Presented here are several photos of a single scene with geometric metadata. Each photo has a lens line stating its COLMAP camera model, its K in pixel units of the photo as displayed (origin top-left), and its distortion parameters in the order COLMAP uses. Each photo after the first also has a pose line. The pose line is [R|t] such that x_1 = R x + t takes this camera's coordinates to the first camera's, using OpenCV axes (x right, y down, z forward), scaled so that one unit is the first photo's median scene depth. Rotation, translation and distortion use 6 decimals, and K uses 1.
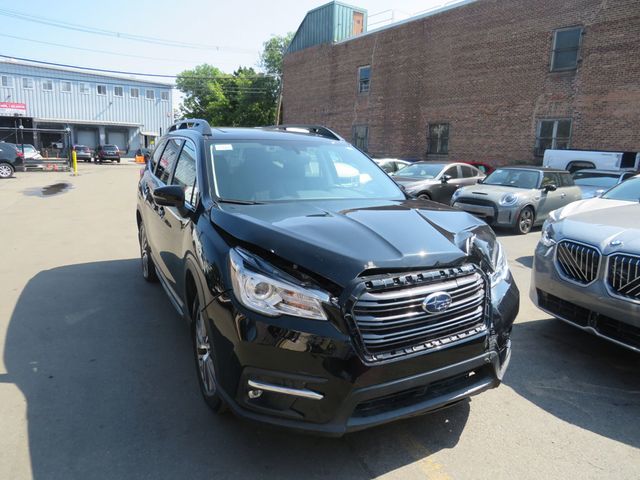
lens RADIAL K [[452.4, 0, 303.3], [0, 452.4, 242.2], [0, 0, 1]] dist [-0.048782, 0.030984]
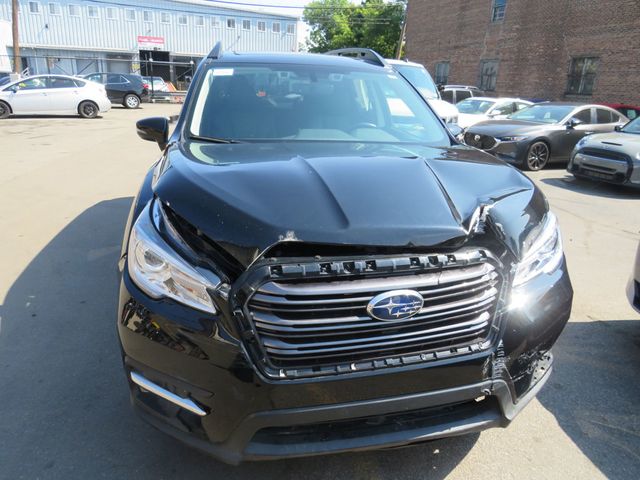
lens RADIAL K [[452.4, 0, 305.1], [0, 452.4, 236.5], [0, 0, 1]] dist [-0.048782, 0.030984]
pose [[0.965364, 0.095617, -0.242755, 0.038951], [-0.065944, 0.989636, 0.127564, -0.005182], [0.252436, -0.107137, 0.961664, 0.040993]]
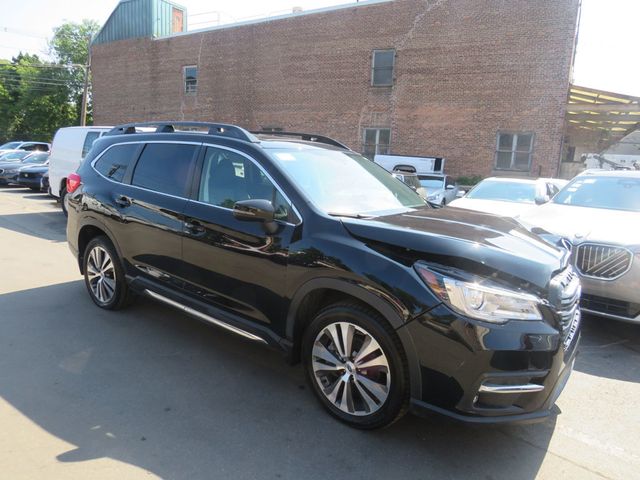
lens RADIAL K [[452.4, 0, 298.7], [0, 452.4, 245.4], [0, 0, 1]] dist [-0.048782, 0.030984]
pose [[0.913155, -0.062572, 0.402781, -0.104608], [0.060793, 0.998002, 0.017216, -0.007497], [-0.403054, 0.008765, 0.915134, 0.024801]]
